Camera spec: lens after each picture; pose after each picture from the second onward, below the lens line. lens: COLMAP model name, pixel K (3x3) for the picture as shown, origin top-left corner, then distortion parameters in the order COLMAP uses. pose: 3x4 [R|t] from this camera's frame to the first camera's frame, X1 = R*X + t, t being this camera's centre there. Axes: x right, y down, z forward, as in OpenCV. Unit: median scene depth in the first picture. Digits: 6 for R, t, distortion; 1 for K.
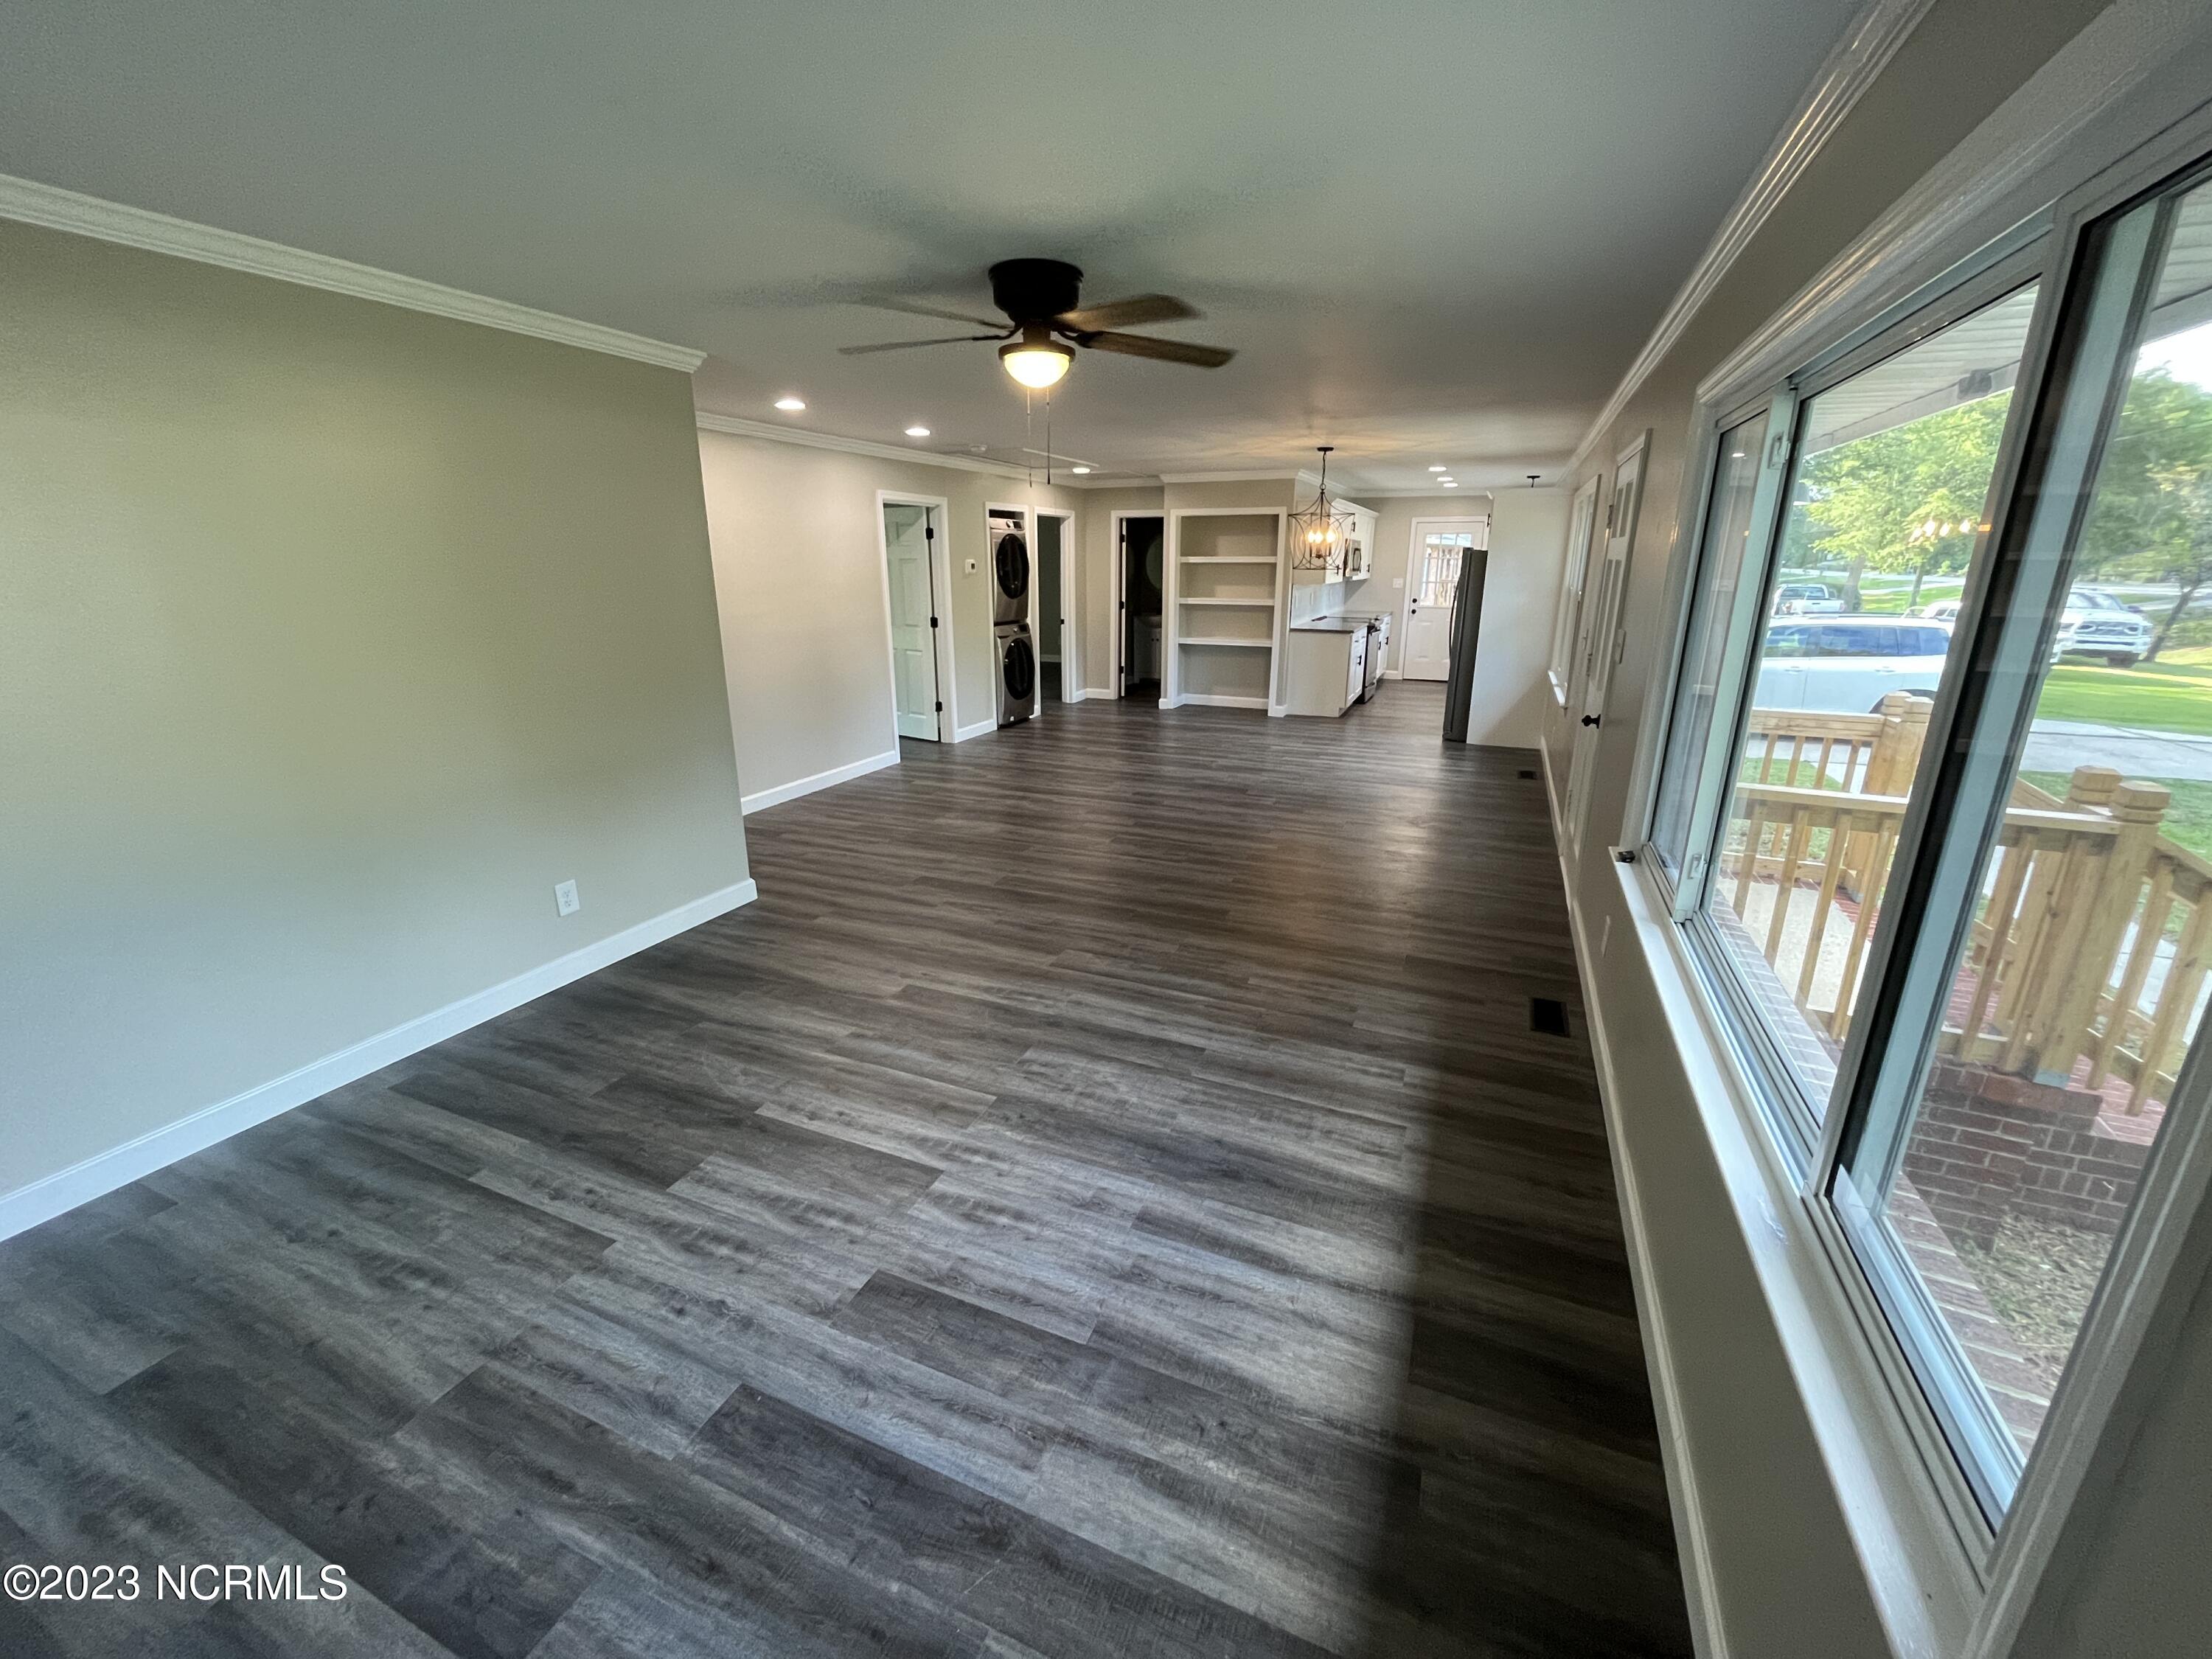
lens RADIAL K [[890.2, 0, 1099.1], [0, 890.2, 821.7], [0, 0, 1]] dist [-0.001412, -0.000156]
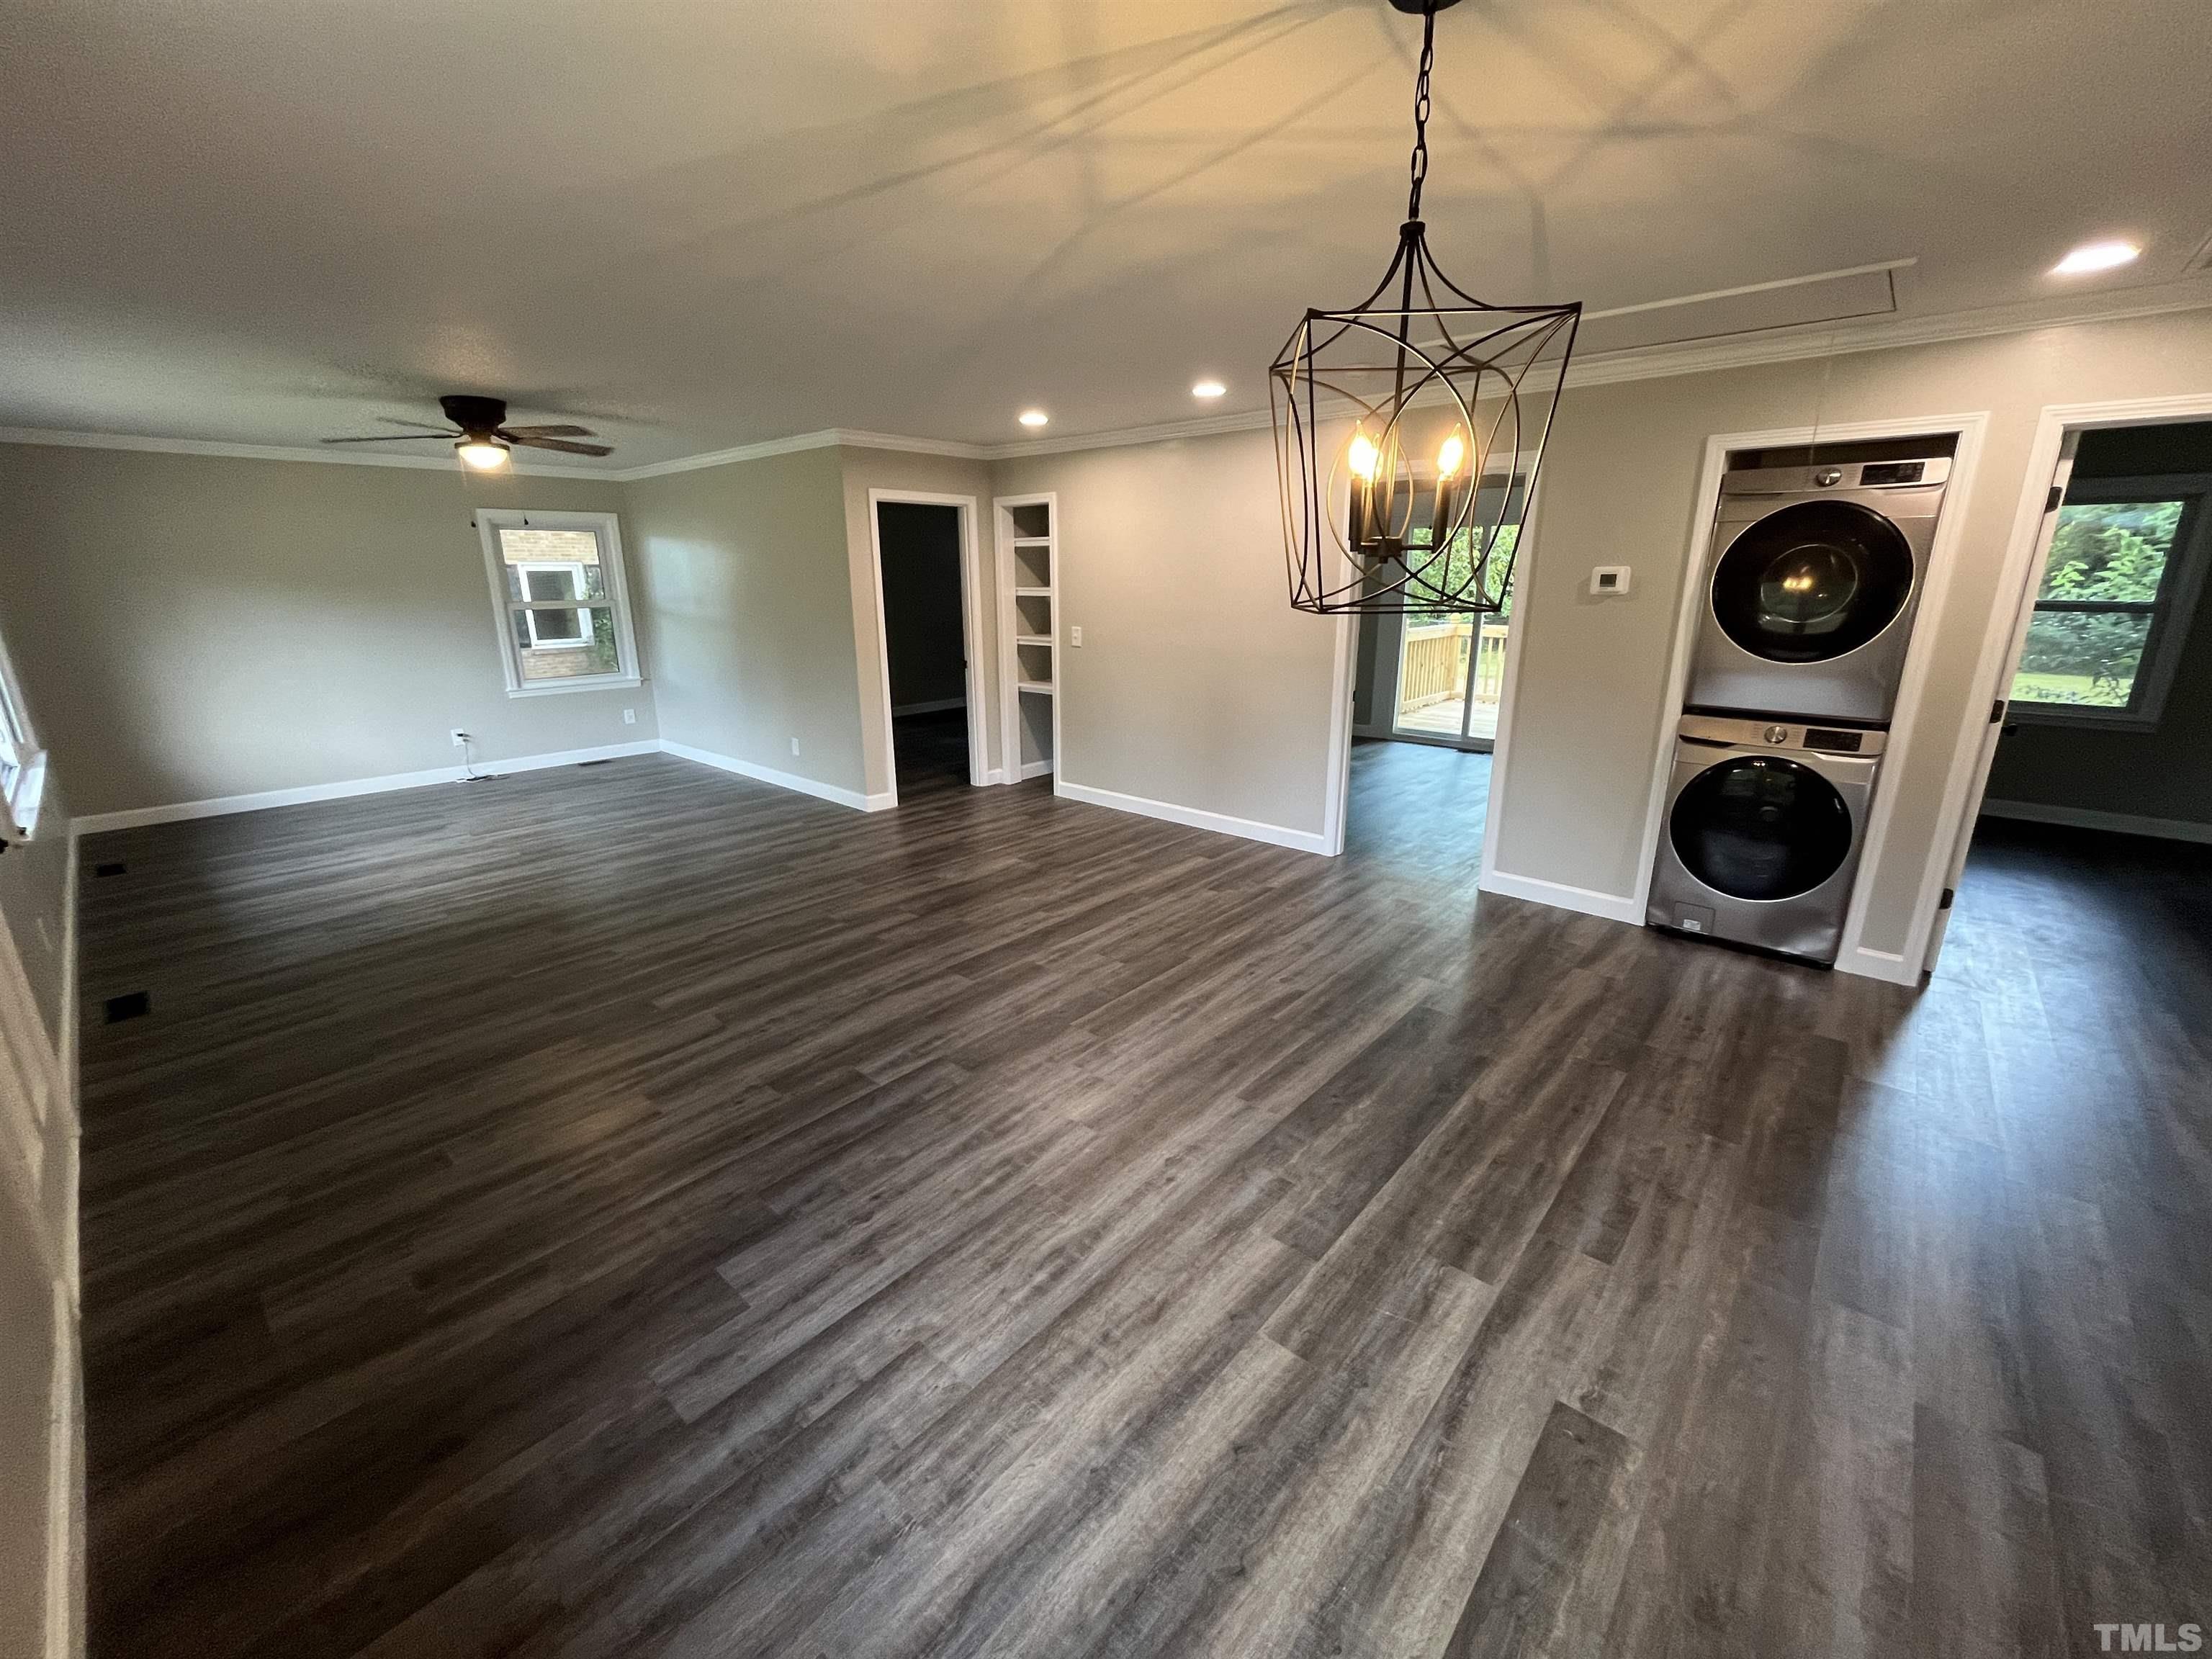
lens RADIAL K [[890.2, 0, 1099.1], [0, 890.2, 821.7], [0, 0, 1]] dist [-0.001412, -0.000156]
pose [[-0.313205, 0.260625, -0.913223, 0.402069], [-0.264448, 0.899638, 0.347445, -0.247996], [0.912124, 0.350321, -0.212850, 0.842697]]
